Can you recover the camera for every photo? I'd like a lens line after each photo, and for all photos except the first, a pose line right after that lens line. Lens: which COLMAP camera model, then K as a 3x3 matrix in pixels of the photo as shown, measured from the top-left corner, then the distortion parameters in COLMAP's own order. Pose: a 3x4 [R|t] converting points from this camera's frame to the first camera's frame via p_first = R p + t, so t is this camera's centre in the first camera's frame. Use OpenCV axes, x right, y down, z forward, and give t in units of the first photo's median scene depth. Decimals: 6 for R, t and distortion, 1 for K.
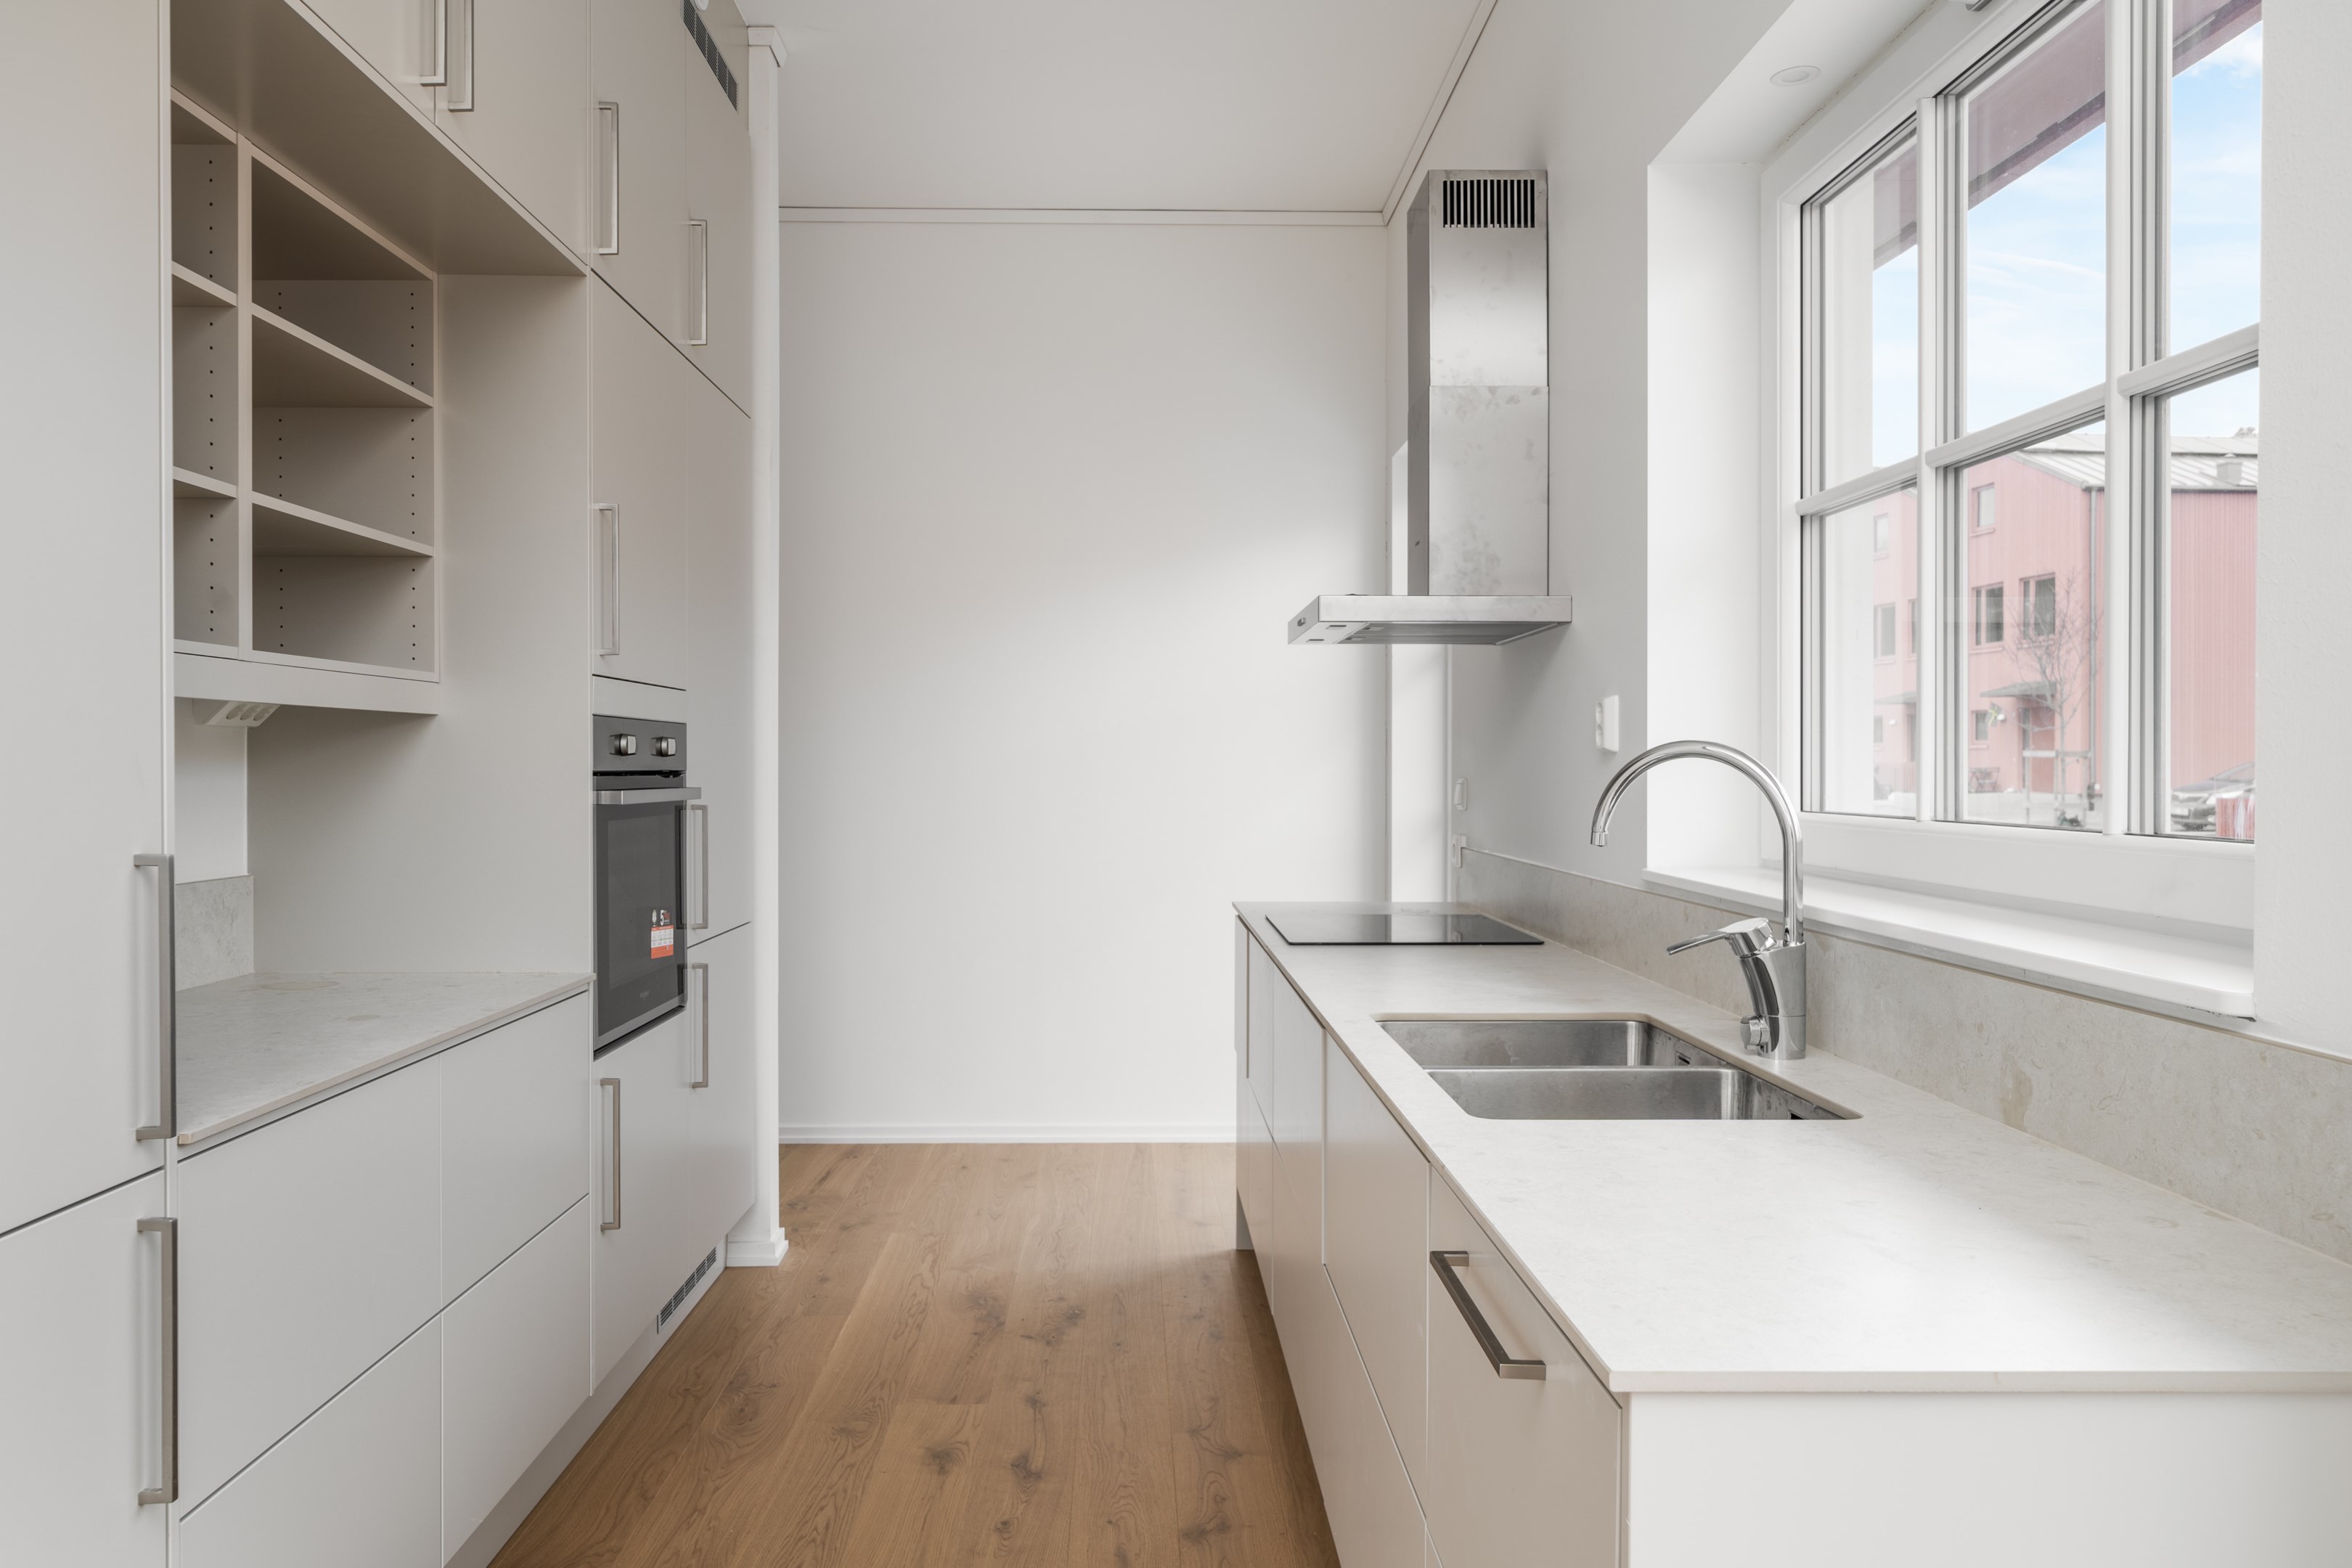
lens RADIAL K [[1670.1, 0, 1123.0], [0, 1670.1, 774.4], [0, 0, 1]] dist [-0.010781, 0.007382]
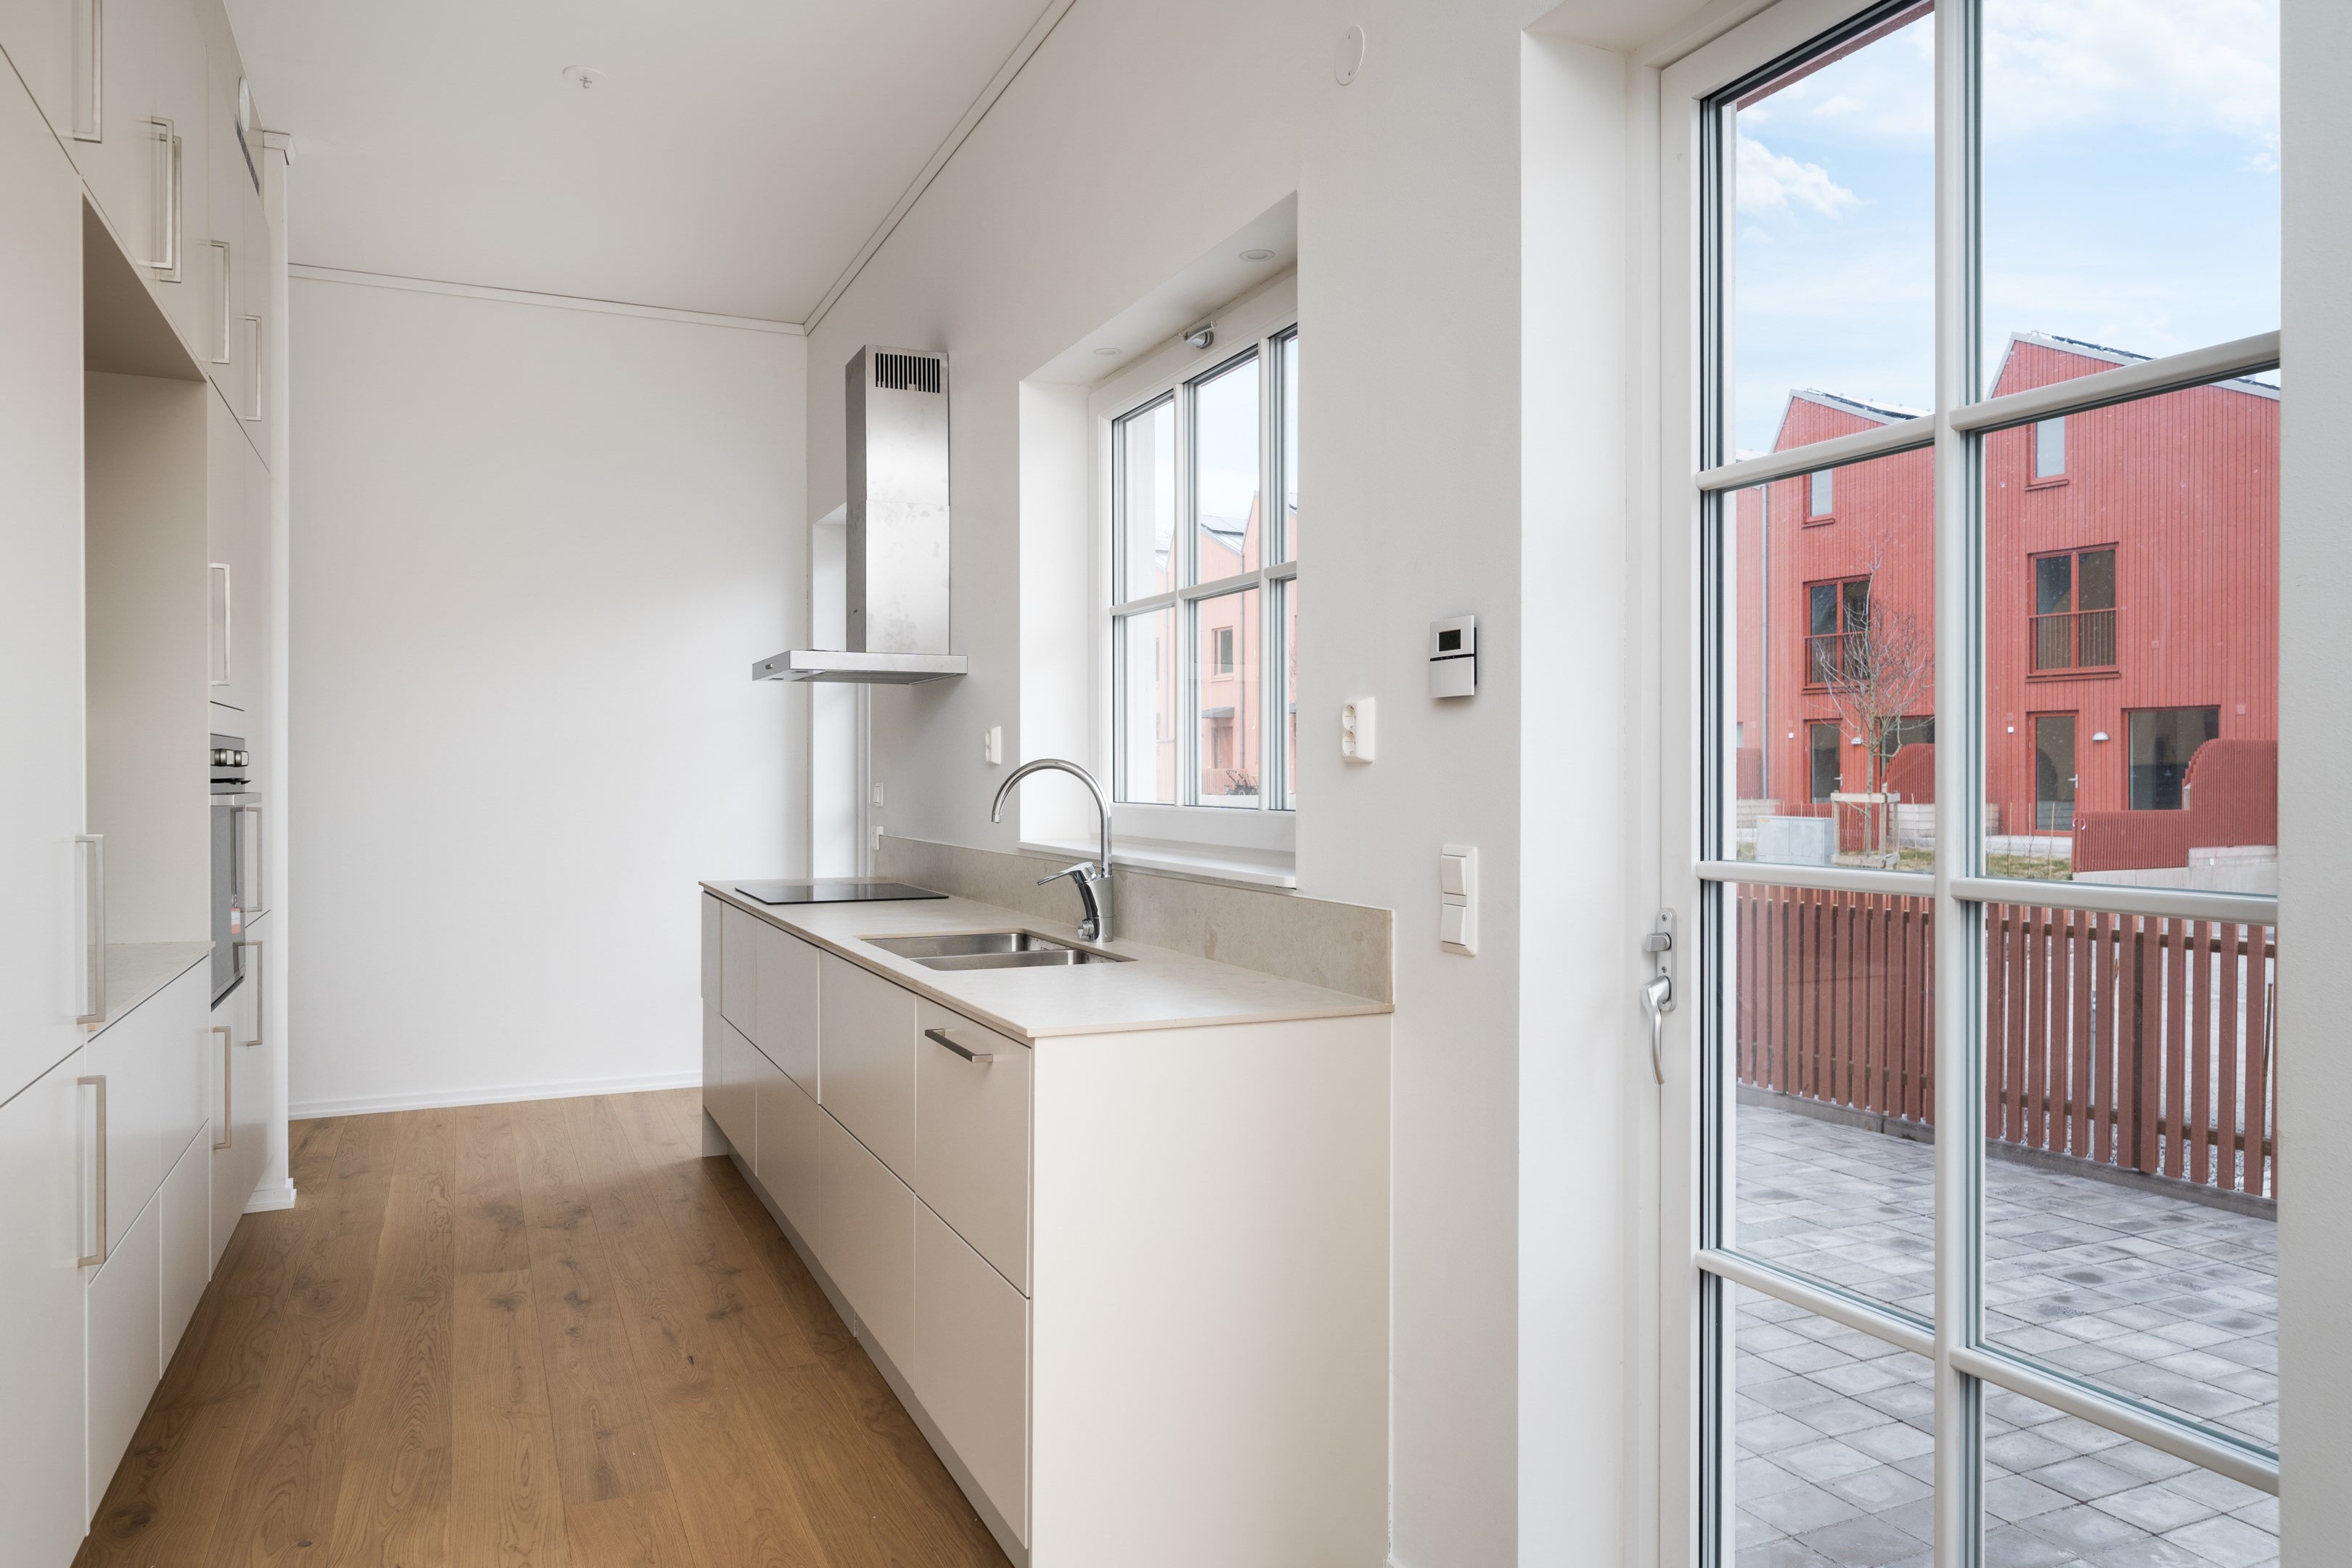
lens RADIAL K [[1605.7, 0, 1176.0], [0, 1605.7, 784.0], [0, 0, 1]] dist [0.002572, 0.001523]
pose [[0.915134, -0.004204, 0.403128, -0.139913], [0.003190, 0.999990, 0.003186, 0.000444], [-0.403137, -0.001630, 0.915138, -0.381801]]
